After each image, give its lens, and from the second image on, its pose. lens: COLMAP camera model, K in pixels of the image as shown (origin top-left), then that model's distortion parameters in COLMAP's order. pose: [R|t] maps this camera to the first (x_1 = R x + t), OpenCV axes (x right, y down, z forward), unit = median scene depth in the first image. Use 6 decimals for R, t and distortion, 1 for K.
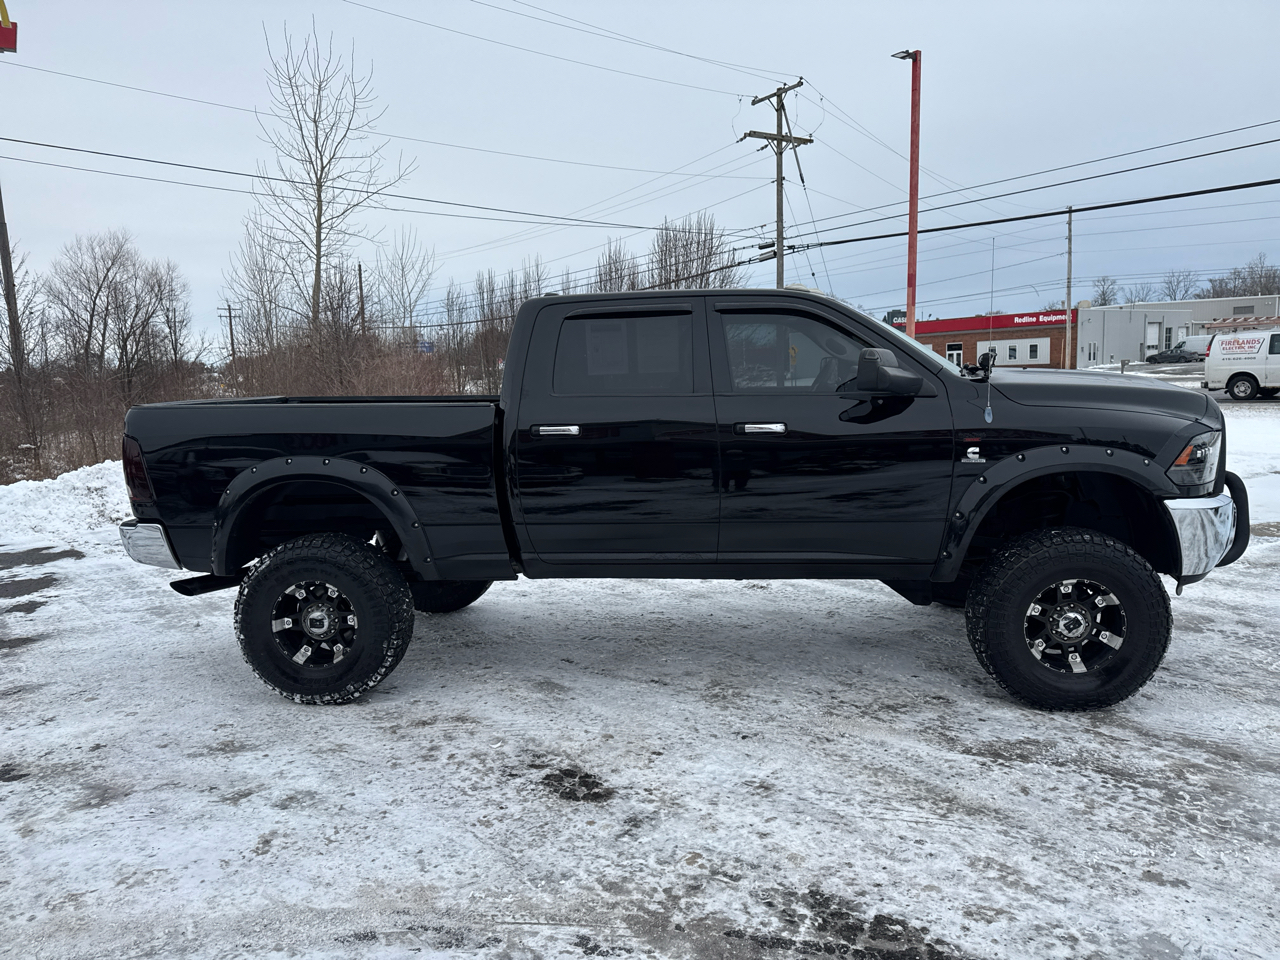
lens RADIAL K [[882.1, 0, 645.2], [0, 882.1, 481.1], [0, 0, 1]] dist [0.089587, -0.110217]
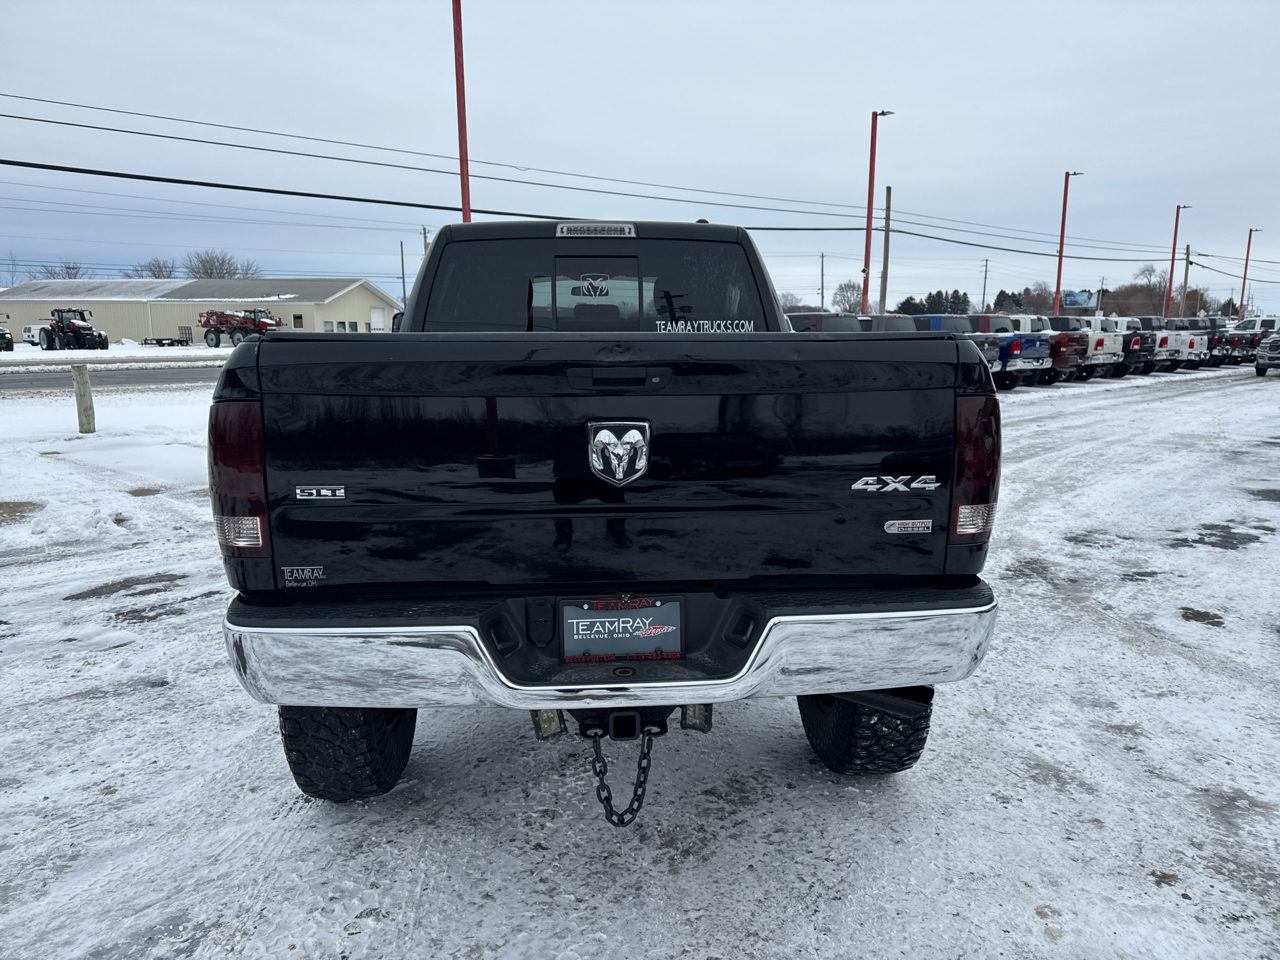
lens RADIAL K [[897.7, 0, 637.2], [0, 897.7, 495.2], [0, 0, 1]] dist [0.002707, 0.001763]
pose [[-0.168150, -0.133133, 0.976730, -0.793015], [0.122686, 0.980308, 0.154742, -0.074310], [-0.978097, 0.145851, -0.148505, 0.998302]]
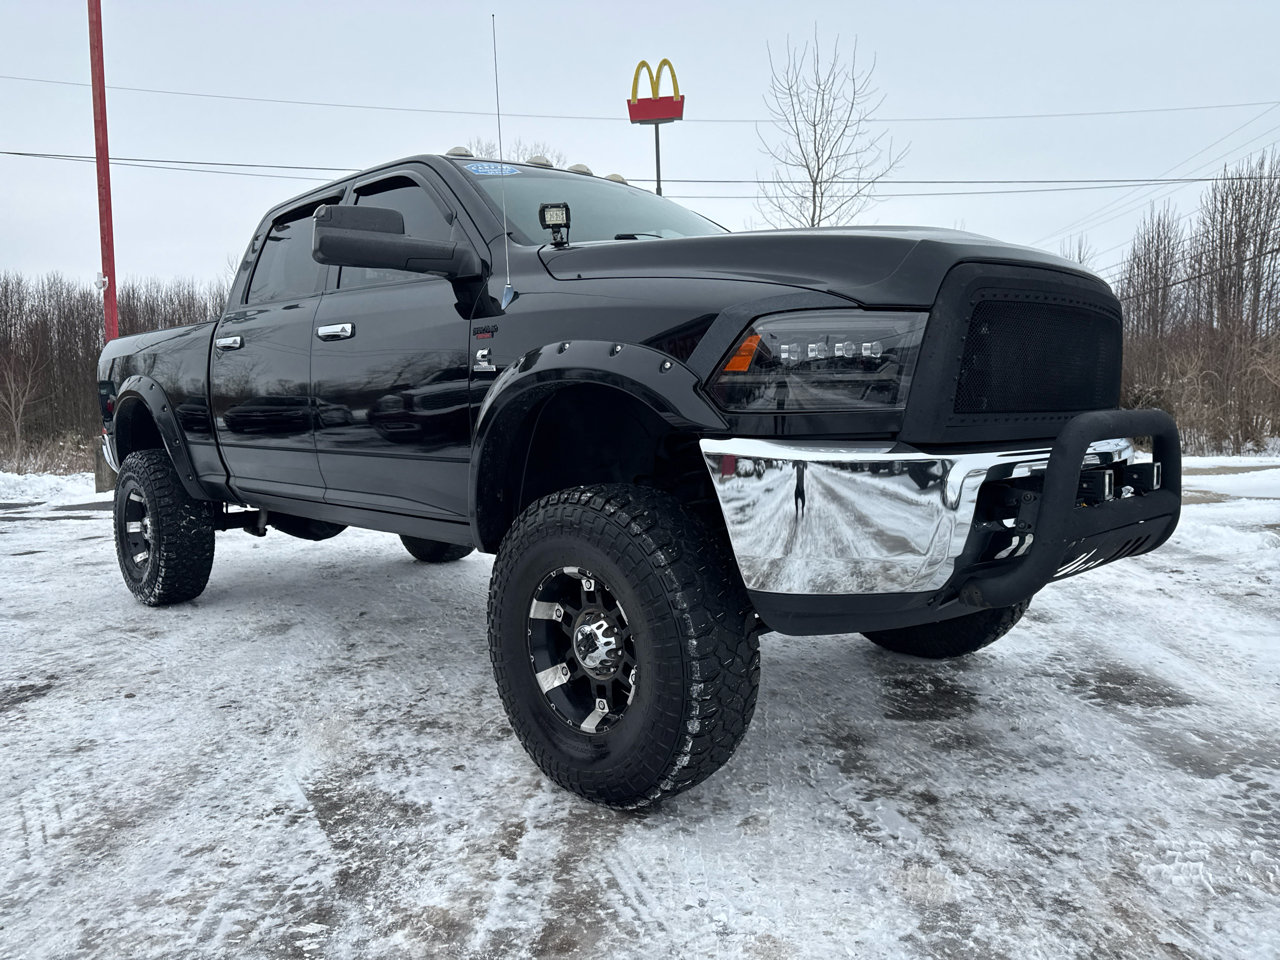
lens RADIAL K [[896.6, 0, 629.8], [0, 896.6, 468.5], [0, 0, 1]] dist [0.025426, -0.024326]
pose [[0.773511, 0.061641, -0.630778, 0.608078], [-0.080425, 0.996760, -0.001217, 0.031535], [0.628659, 0.051672, 0.775962, 0.400151]]
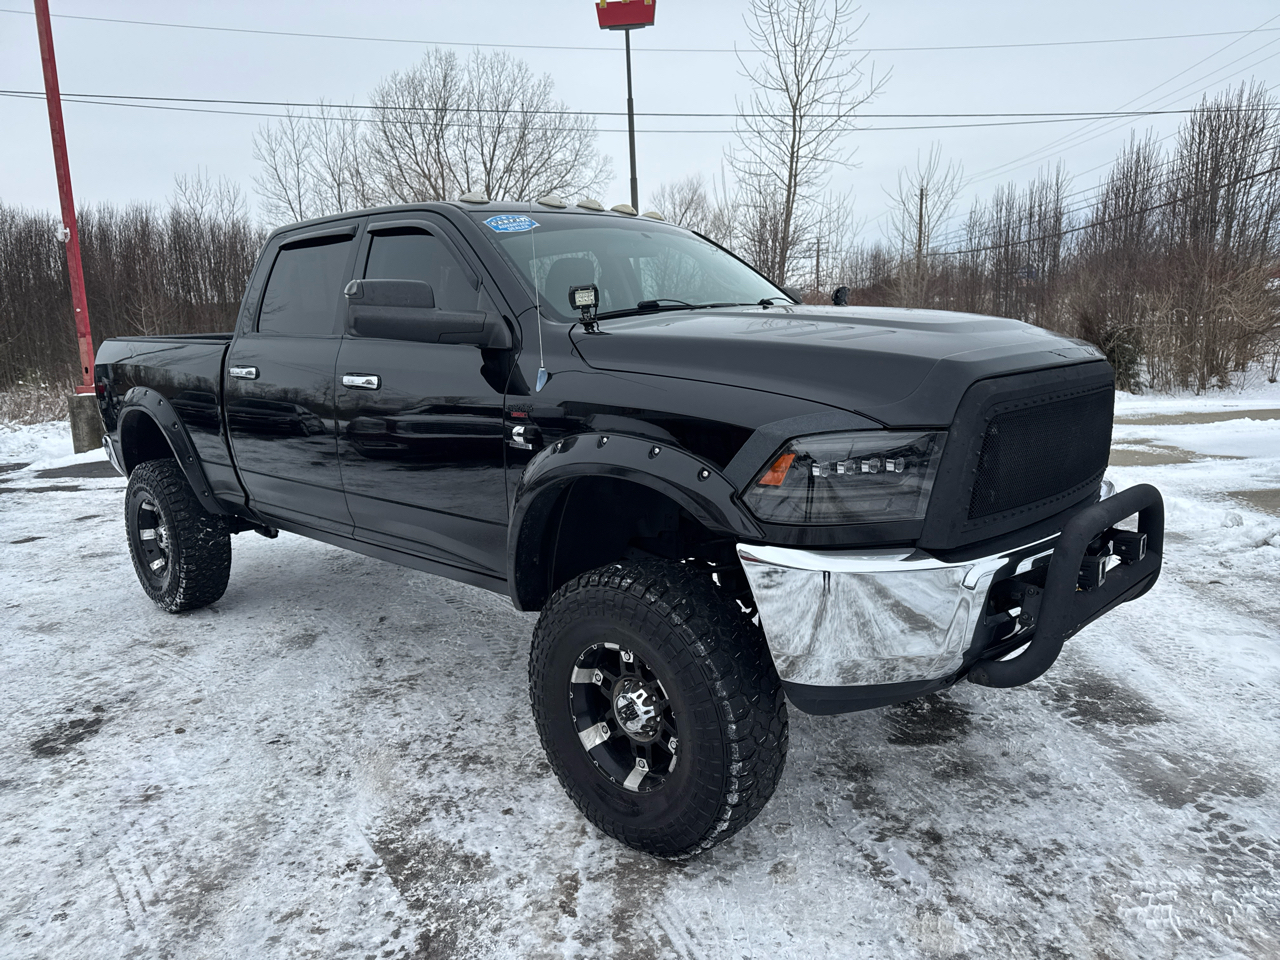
lens RADIAL K [[895.5, 0, 639.3], [0, 895.5, 482.1], [0, 0, 1]] dist [0.029866, -0.029741]
pose [[0.798716, 0.111476, -0.591291, 0.596402], [-0.065856, 0.992980, 0.098249, -0.045879], [0.598093, -0.039533, 0.800451, 0.358568]]
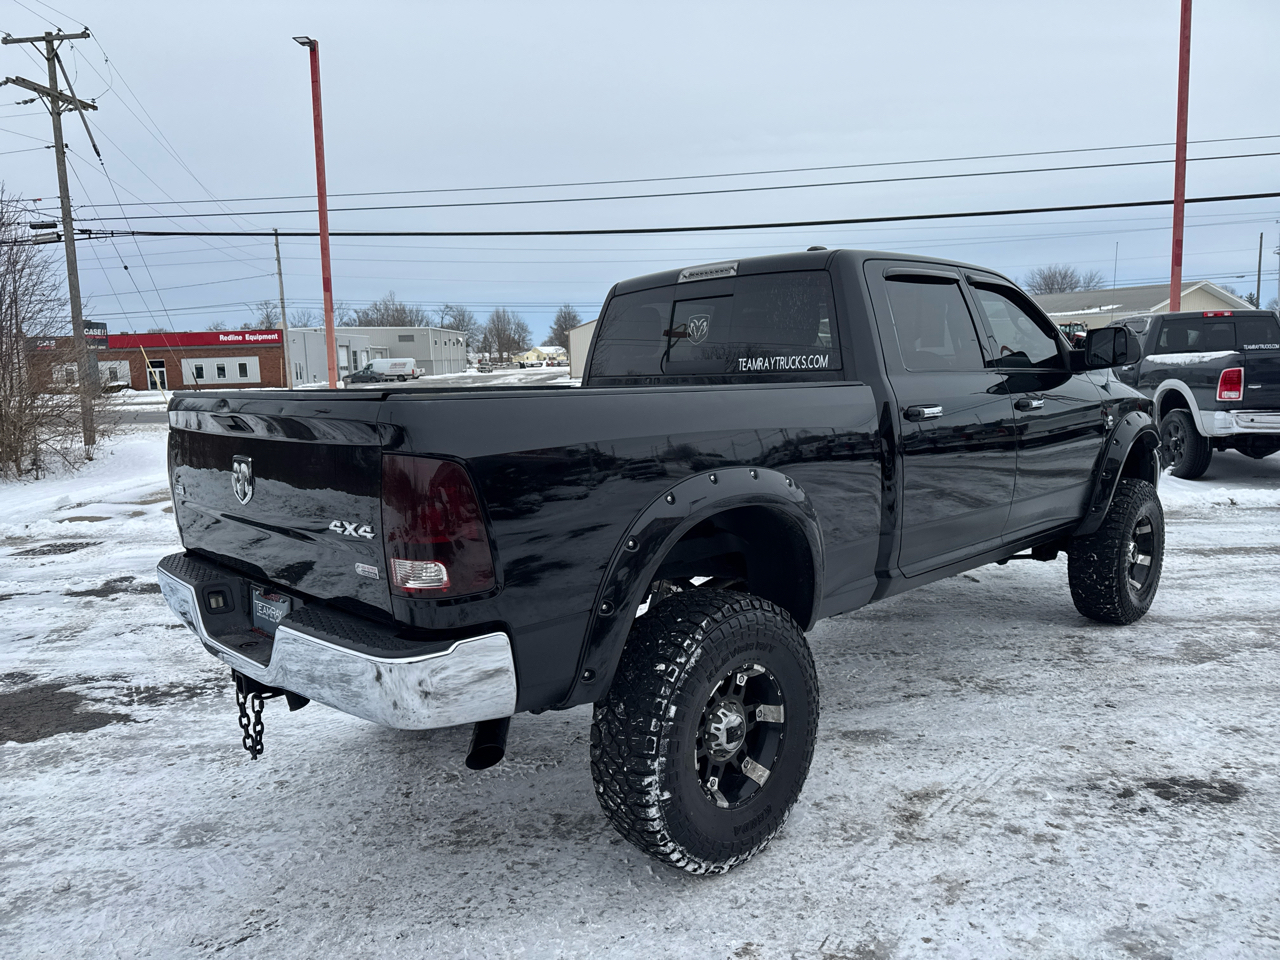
lens RADIAL K [[895.4, 0, 624.7], [0, 895.4, 480.8], [0, 0, 1]] dist [0.005561, -0.004054]
pose [[0.655293, -0.080225, 0.751103, -0.677226], [0.097947, 0.994974, 0.020821, -0.028645], [-0.748998, 0.059925, 0.659857, 0.493198]]
